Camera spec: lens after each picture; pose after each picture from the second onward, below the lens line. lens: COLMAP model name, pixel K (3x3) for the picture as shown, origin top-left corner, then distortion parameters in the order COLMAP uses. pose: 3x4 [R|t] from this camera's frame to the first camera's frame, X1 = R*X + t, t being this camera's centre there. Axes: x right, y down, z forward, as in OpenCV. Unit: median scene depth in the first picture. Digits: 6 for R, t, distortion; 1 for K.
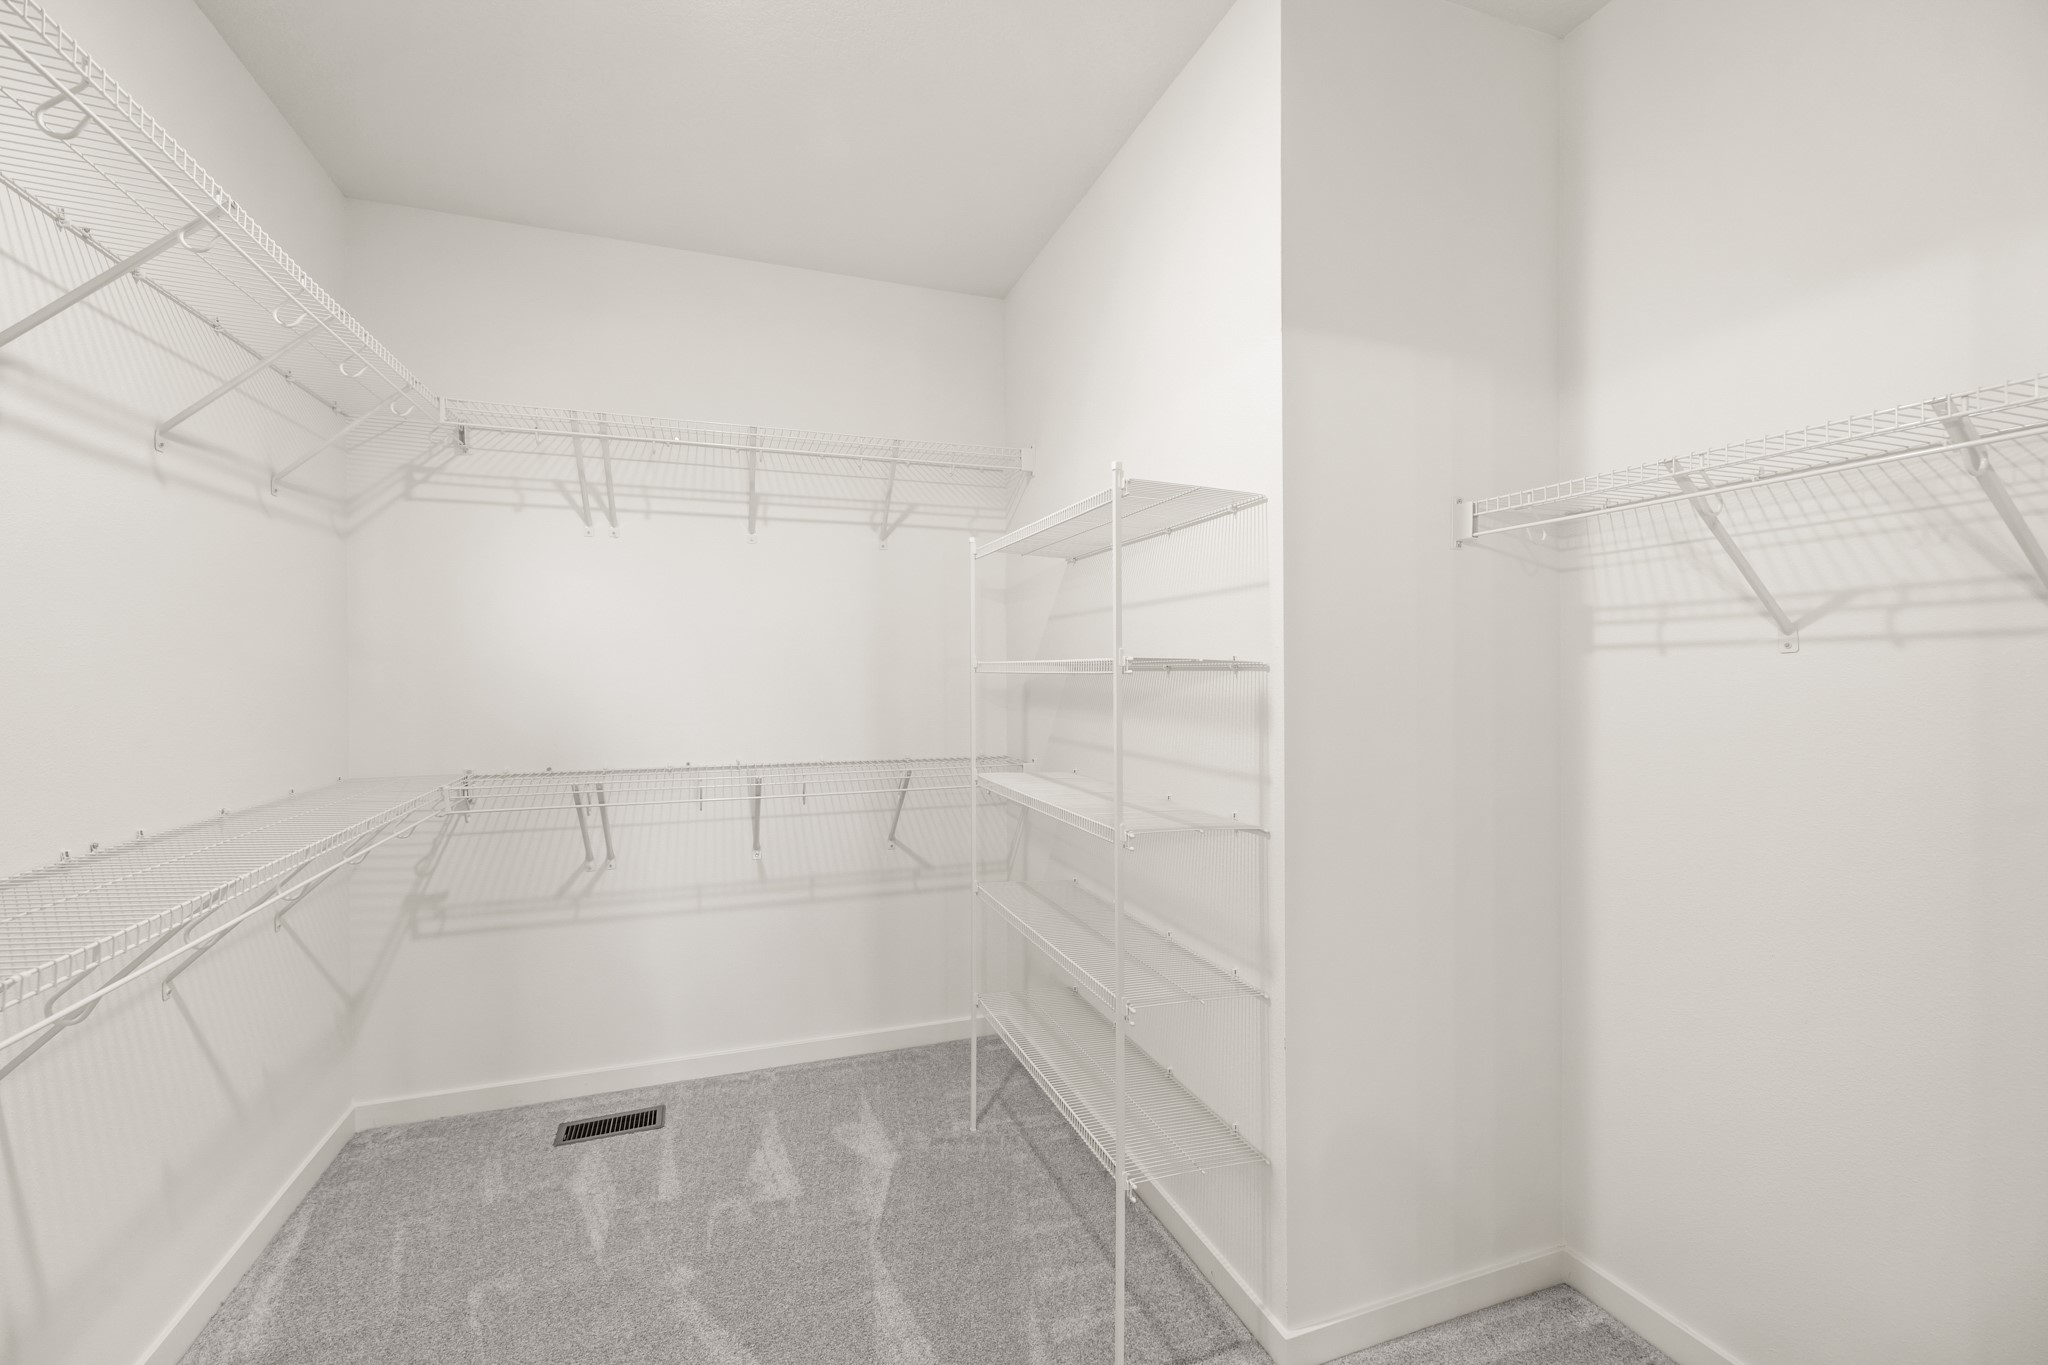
lens RADIAL K [[870.8, 0, 1018.6], [0, 870.8, 670.6], [0, 0, 1]] dist [-0.000743, -0.000057]
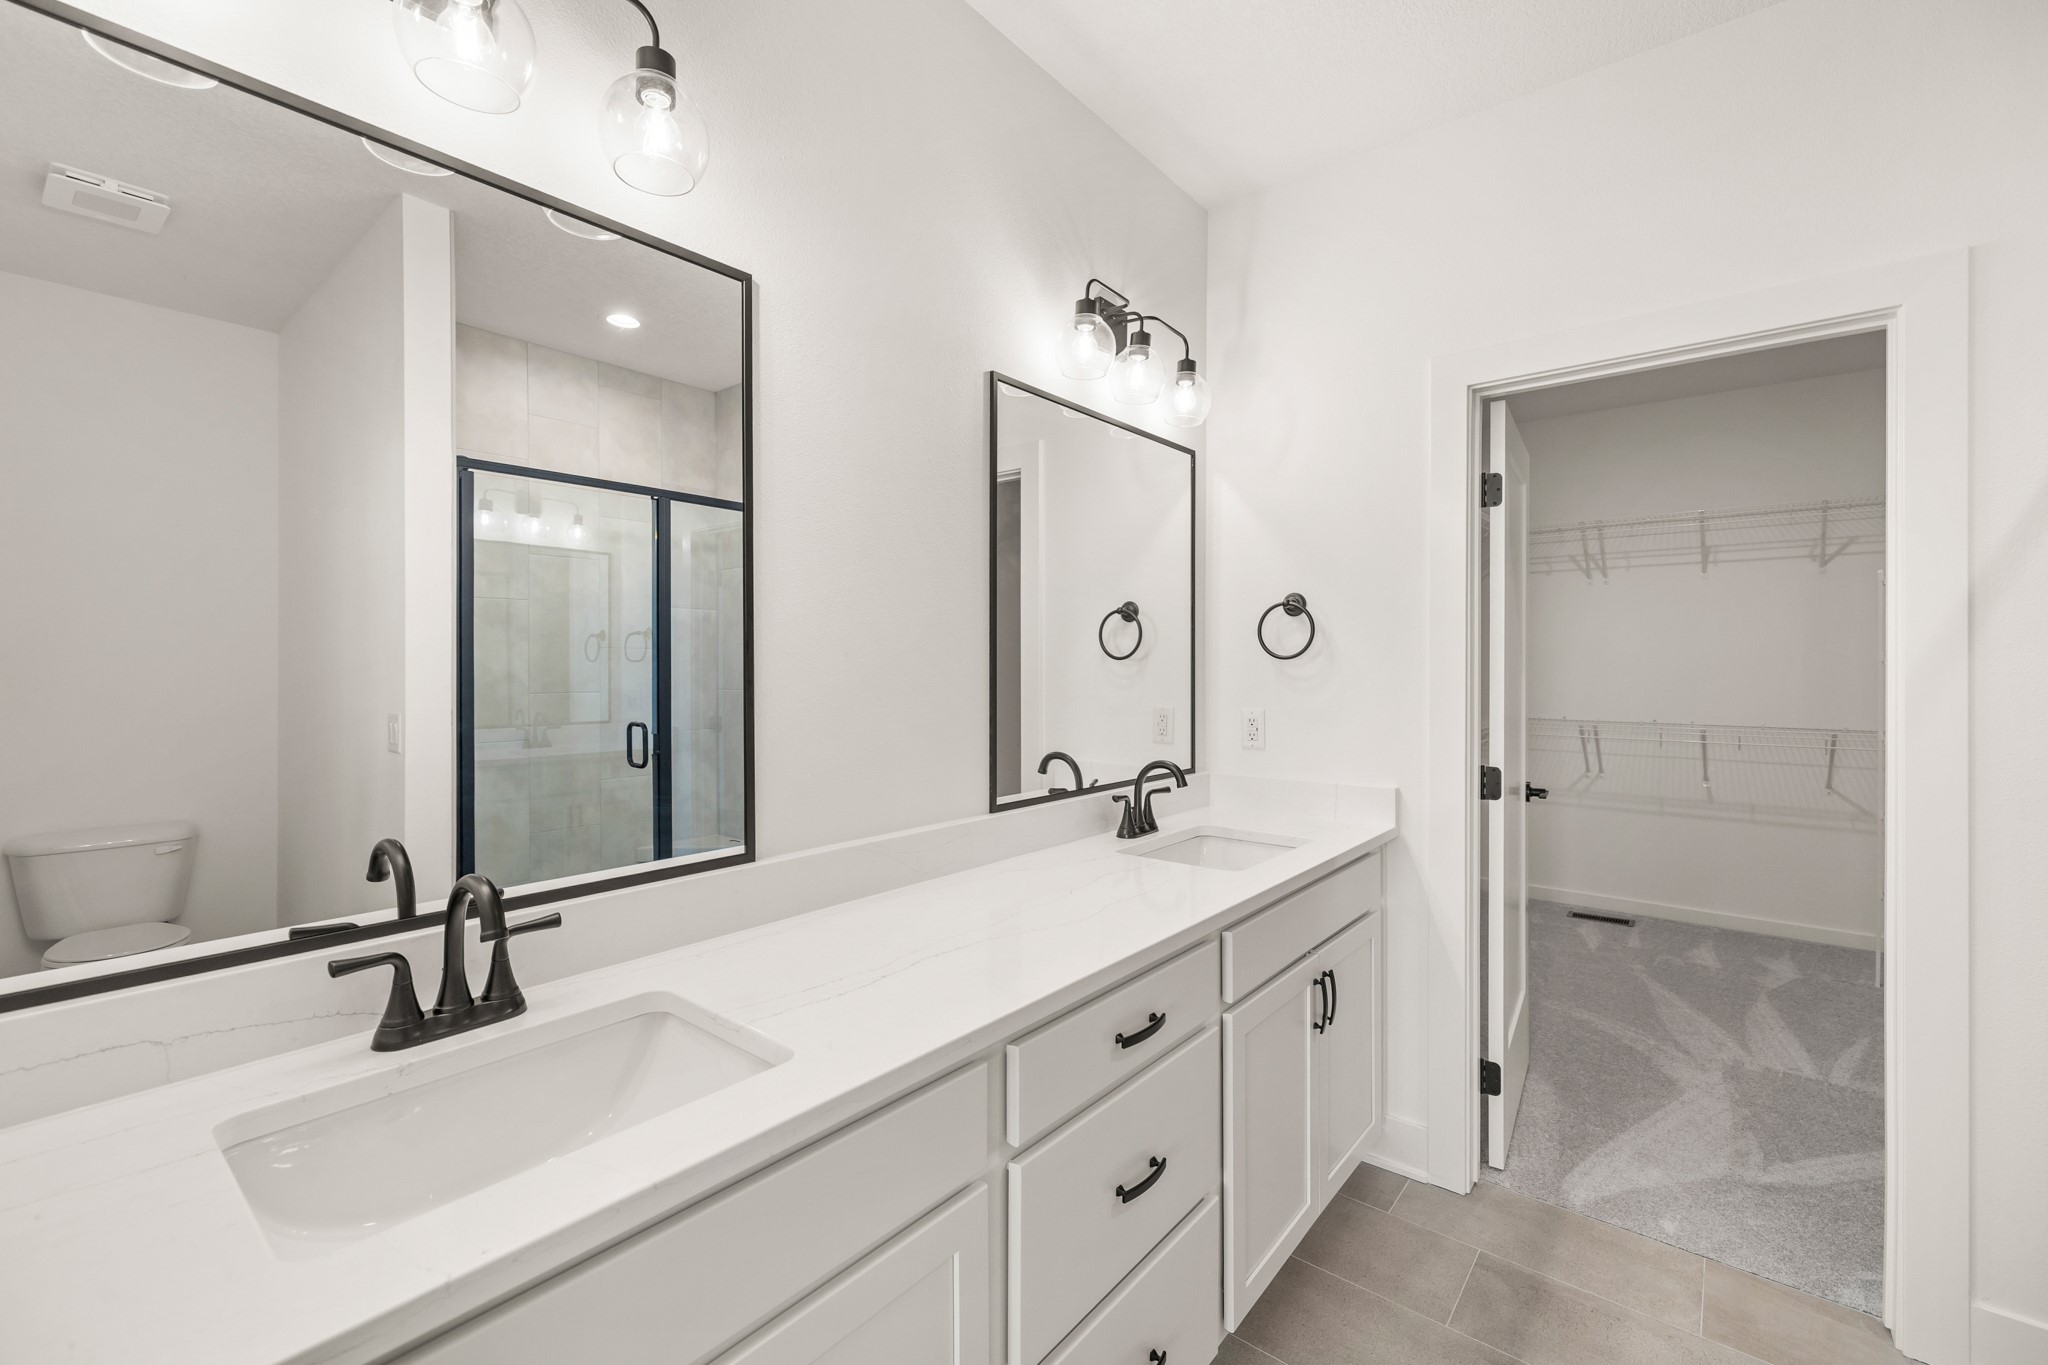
lens RADIAL K [[870.8, 0, 1018.6], [0, 870.8, 670.6], [0, 0, 1]] dist [-0.000743, -0.000057]
pose [[0.514580, 0.010829, -0.857374, 0.404210], [-0.003770, 0.999939, 0.010366, 0.002951], [0.857434, -0.002102, 0.514590, -0.857486]]
